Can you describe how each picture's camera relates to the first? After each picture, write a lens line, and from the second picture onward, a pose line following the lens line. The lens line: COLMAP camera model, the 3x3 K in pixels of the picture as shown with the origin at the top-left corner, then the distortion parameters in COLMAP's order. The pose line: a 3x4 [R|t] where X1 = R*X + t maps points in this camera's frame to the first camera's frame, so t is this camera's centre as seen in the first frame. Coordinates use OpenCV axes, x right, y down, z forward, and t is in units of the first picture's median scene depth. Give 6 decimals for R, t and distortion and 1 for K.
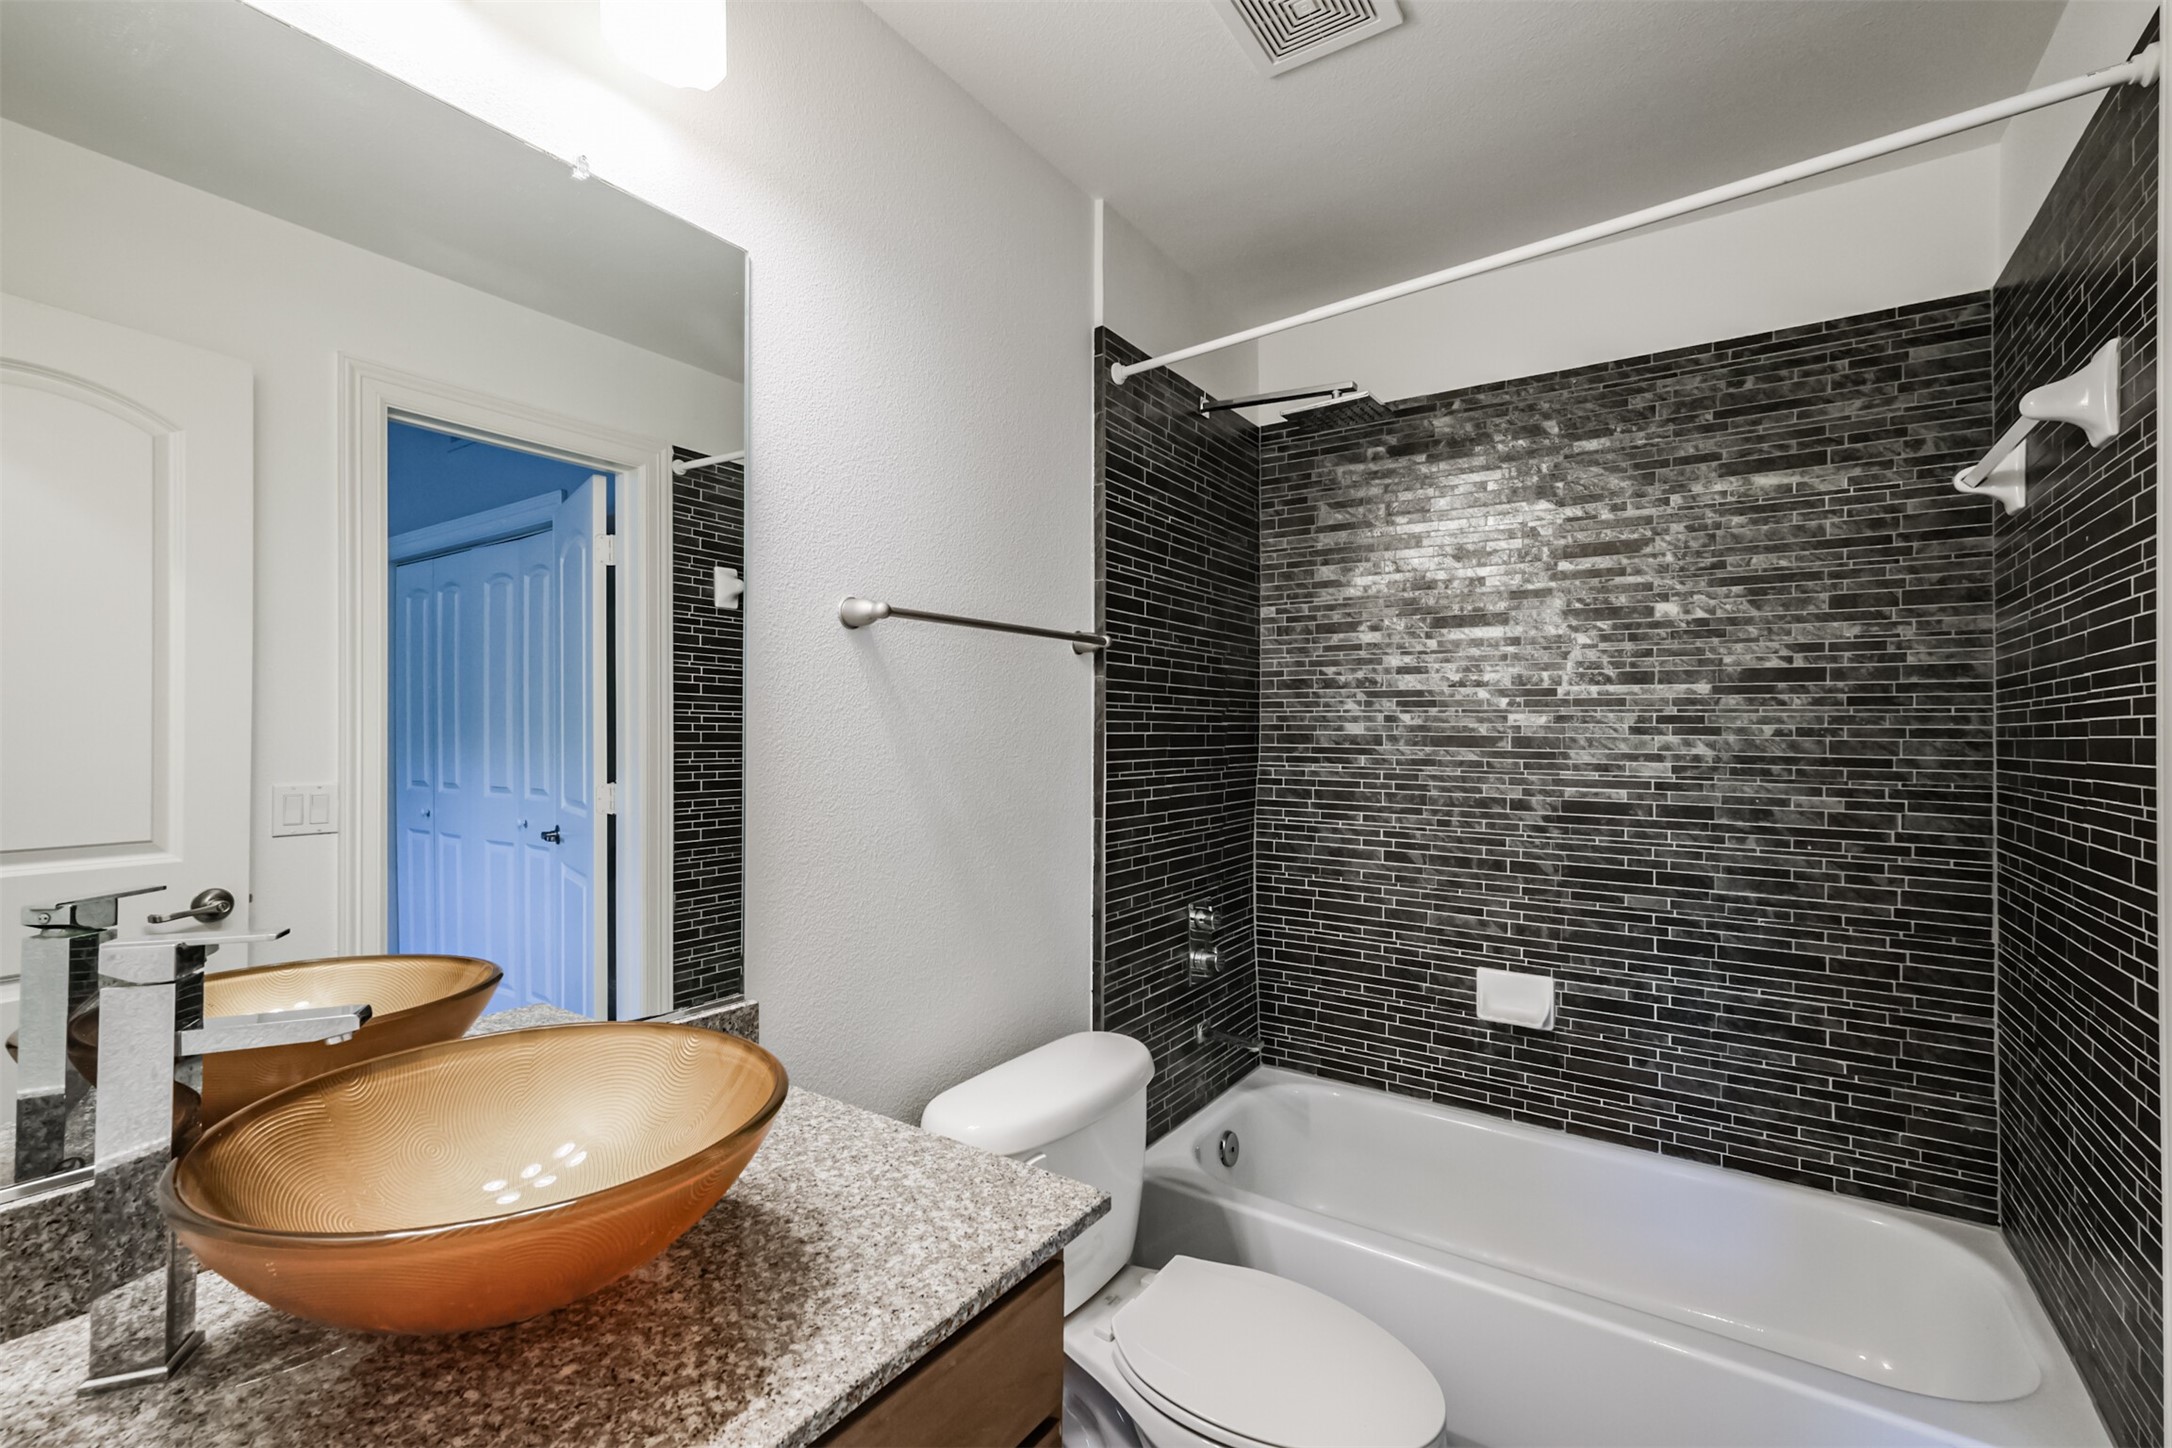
lens RADIAL K [[941.1, 0, 1096.7], [0, 941.1, 722.5], [0, 0, 1]] dist [0.009073, 0.000064]
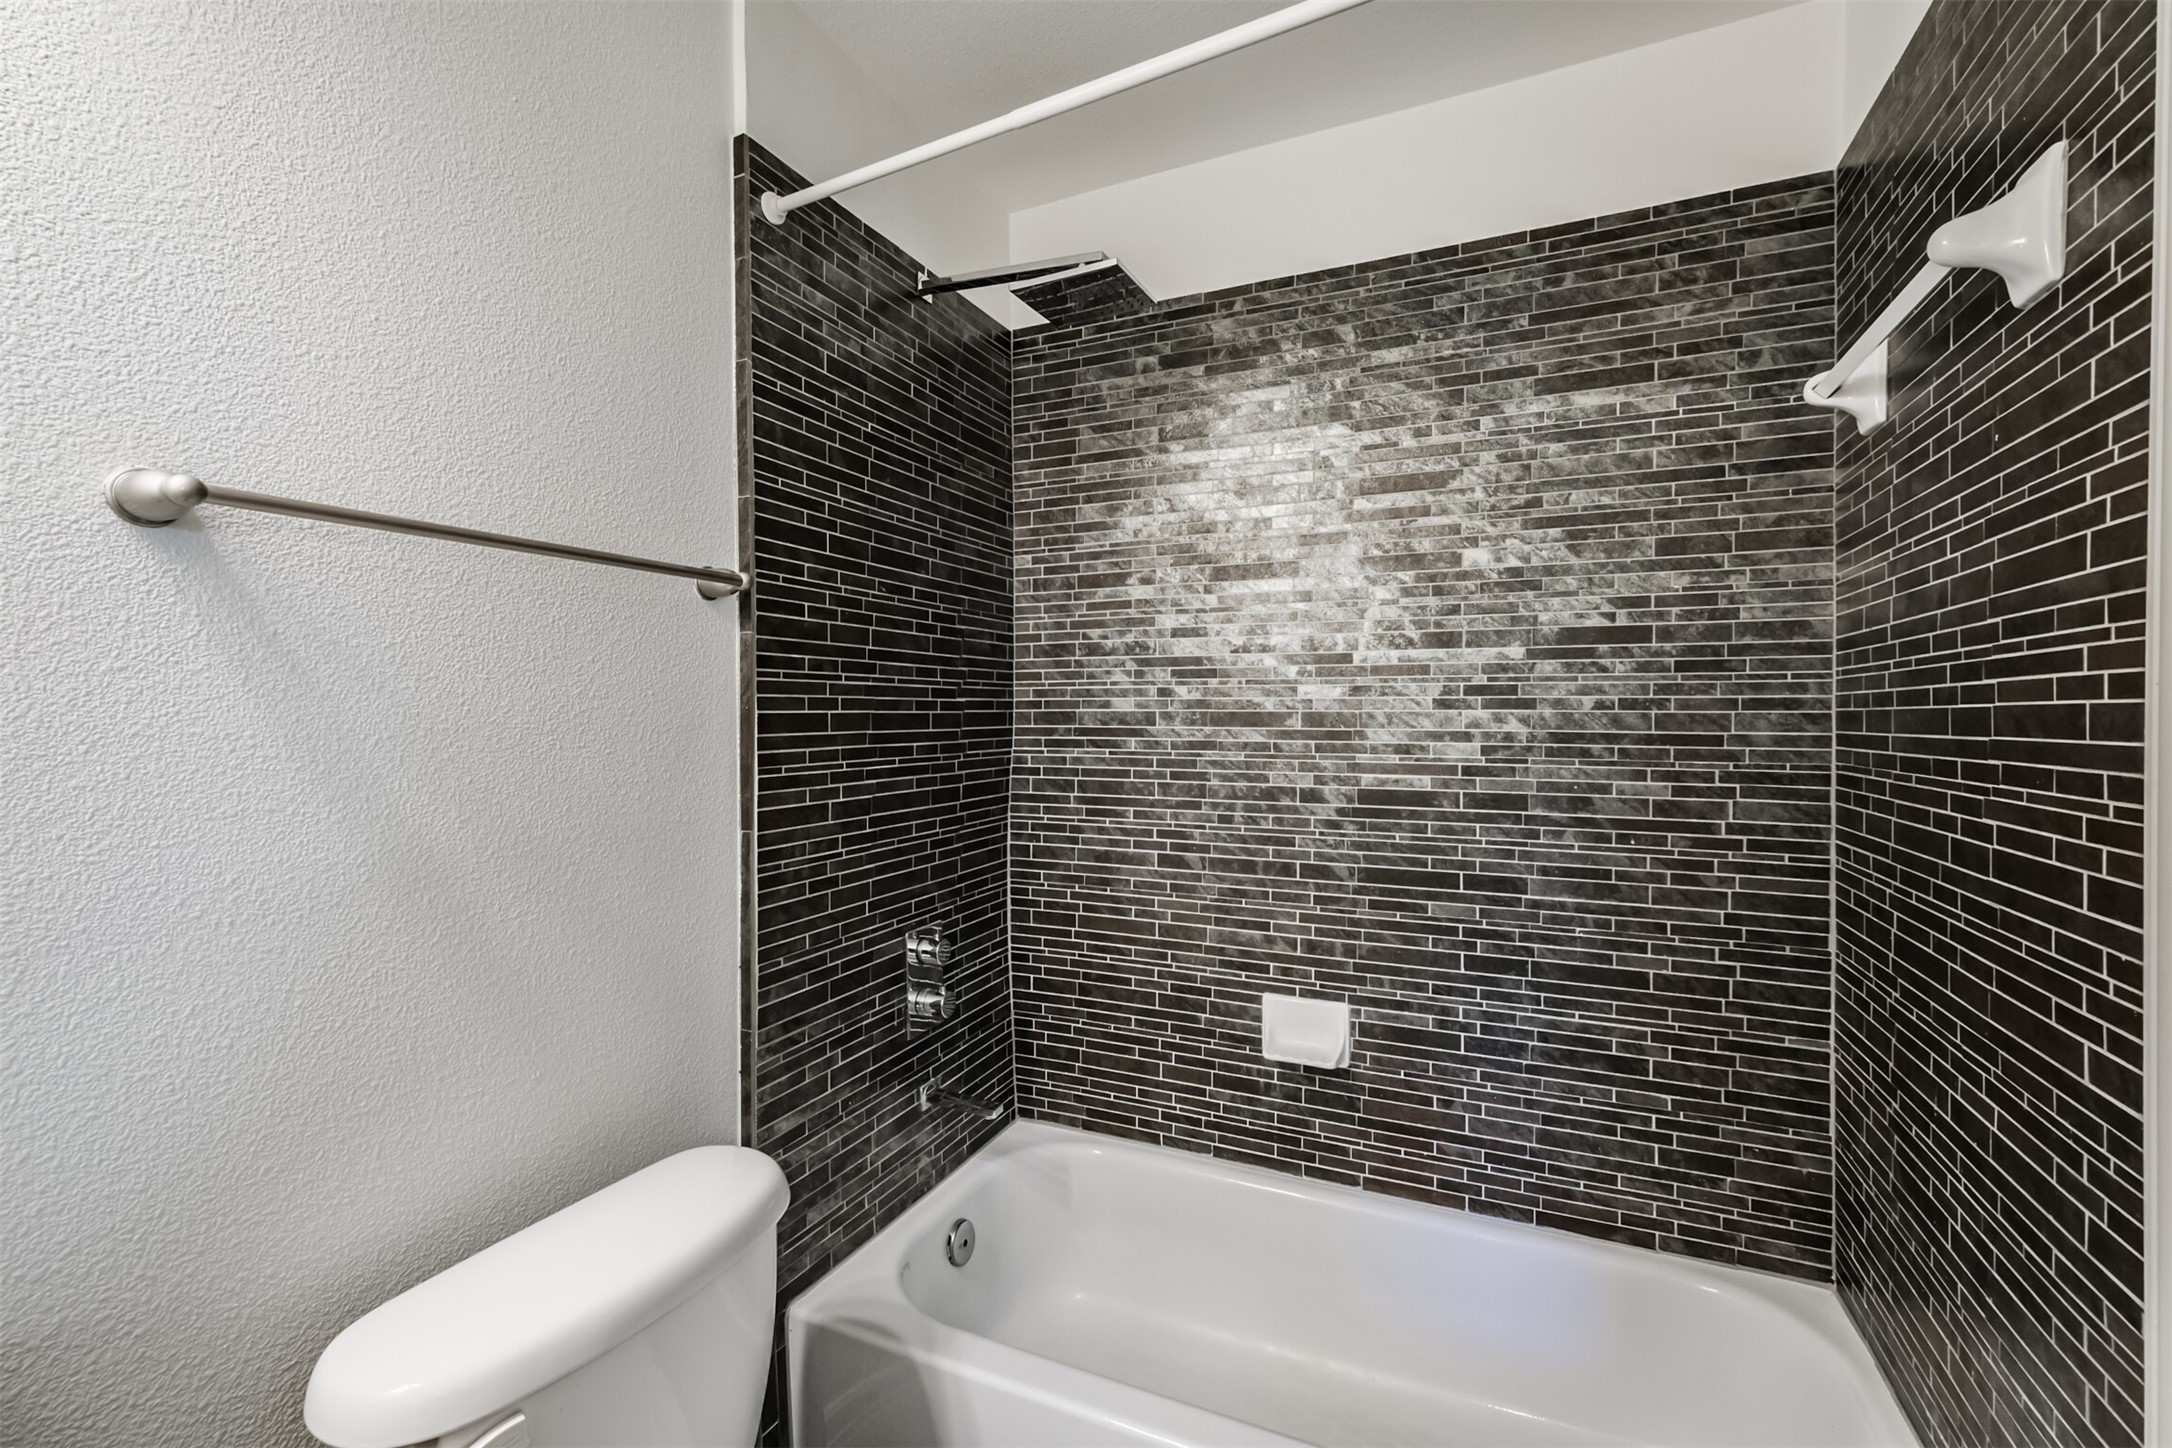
lens RADIAL K [[941.1, 0, 1098.5], [0, 941.1, 723.3], [0, 0, 1]] dist [0.009073, 0.000064]
pose [[0.986240, -0.009230, 0.165064, 0.146611], [0.005987, 0.999779, 0.020131, 0.007395], [-0.165214, -0.018866, 0.986077, 0.248910]]
